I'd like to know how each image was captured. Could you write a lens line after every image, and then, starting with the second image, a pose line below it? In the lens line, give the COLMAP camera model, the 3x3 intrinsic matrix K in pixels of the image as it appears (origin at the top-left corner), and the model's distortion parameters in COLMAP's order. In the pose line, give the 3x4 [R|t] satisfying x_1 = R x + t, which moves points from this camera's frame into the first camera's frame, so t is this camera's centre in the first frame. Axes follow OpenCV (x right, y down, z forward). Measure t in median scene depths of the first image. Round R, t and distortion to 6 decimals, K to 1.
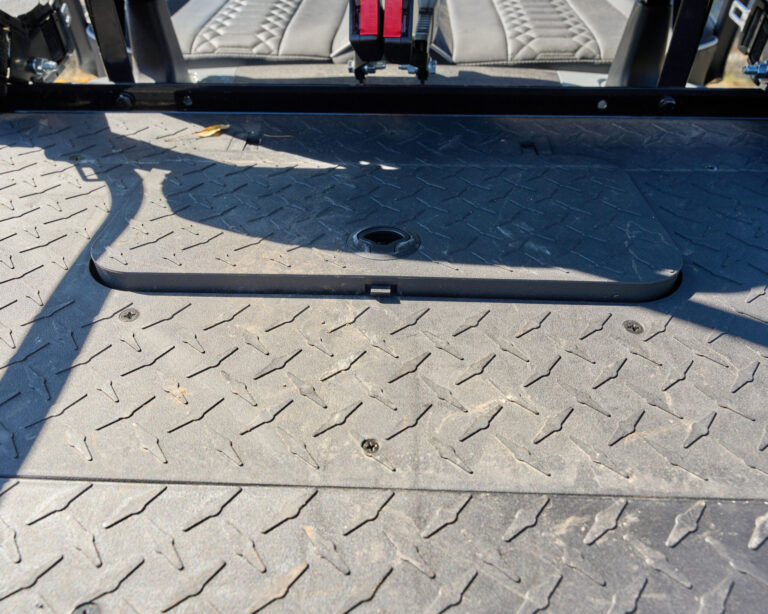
lens RADIAL K [[577.7, 0, 384.0], [0, 577.7, 307.0], [0, 0, 1]] dist [-0.005466, -0.001709]
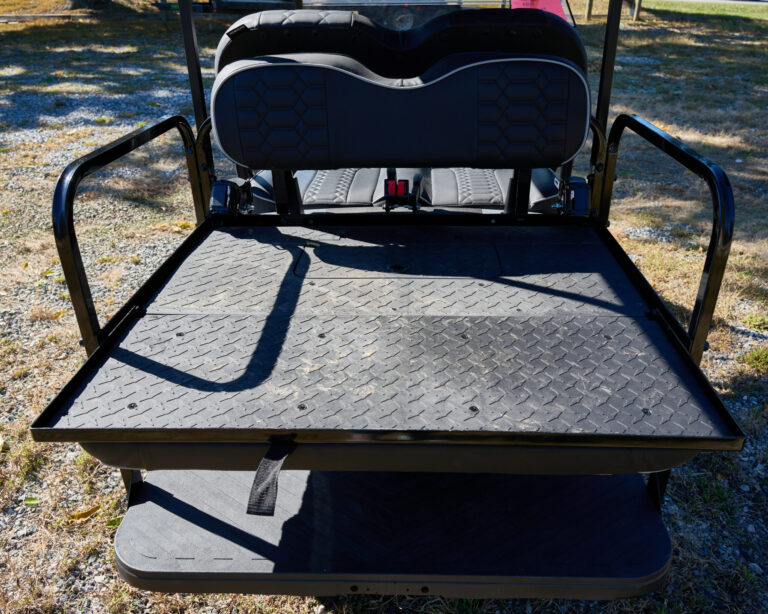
lens RADIAL K [[631.6, 0, 386.2], [0, 631.6, 307.8], [0, 0, 1]] dist [-0.008046, 0.000579]
pose [[0.999823, -0.005400, -0.018015, -0.003312], [0.000832, 0.969647, -0.244509, 0.551451], [0.018788, 0.244451, 0.969480, -1.257662]]
